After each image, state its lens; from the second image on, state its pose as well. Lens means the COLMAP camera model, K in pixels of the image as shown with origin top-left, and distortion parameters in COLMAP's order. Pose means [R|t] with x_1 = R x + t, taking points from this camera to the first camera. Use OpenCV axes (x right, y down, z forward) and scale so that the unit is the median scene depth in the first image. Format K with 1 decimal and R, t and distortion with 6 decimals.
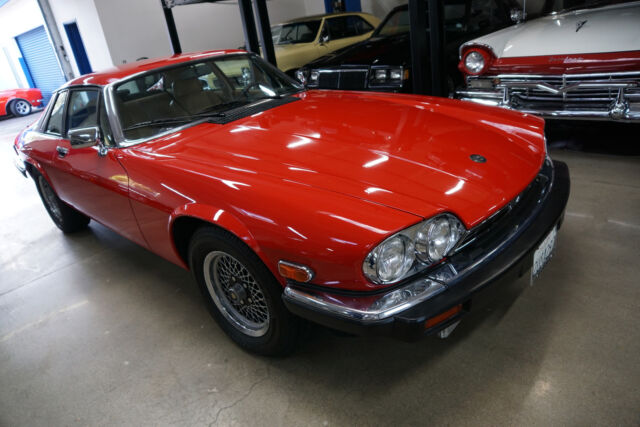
lens RADIAL K [[428.3, 0, 316.0], [0, 428.3, 221.0], [0, 0, 1]] dist [-0.117287, 0.063695]
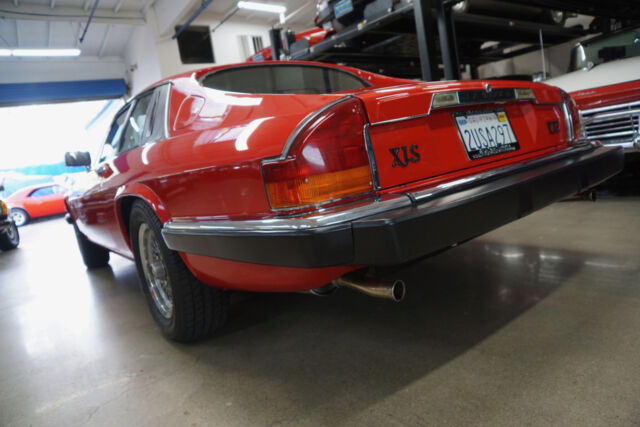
lens RADIAL K [[428.3, 0, 321.0], [0, 428.3, 224.3], [0, 0, 1]] dist [-0.117287, 0.063695]
pose [[0.988734, 0.010167, -0.149338, 0.157364], [-0.048141, 0.966281, -0.252948, 0.167527], [0.141731, 0.257287, 0.955885, 0.073349]]
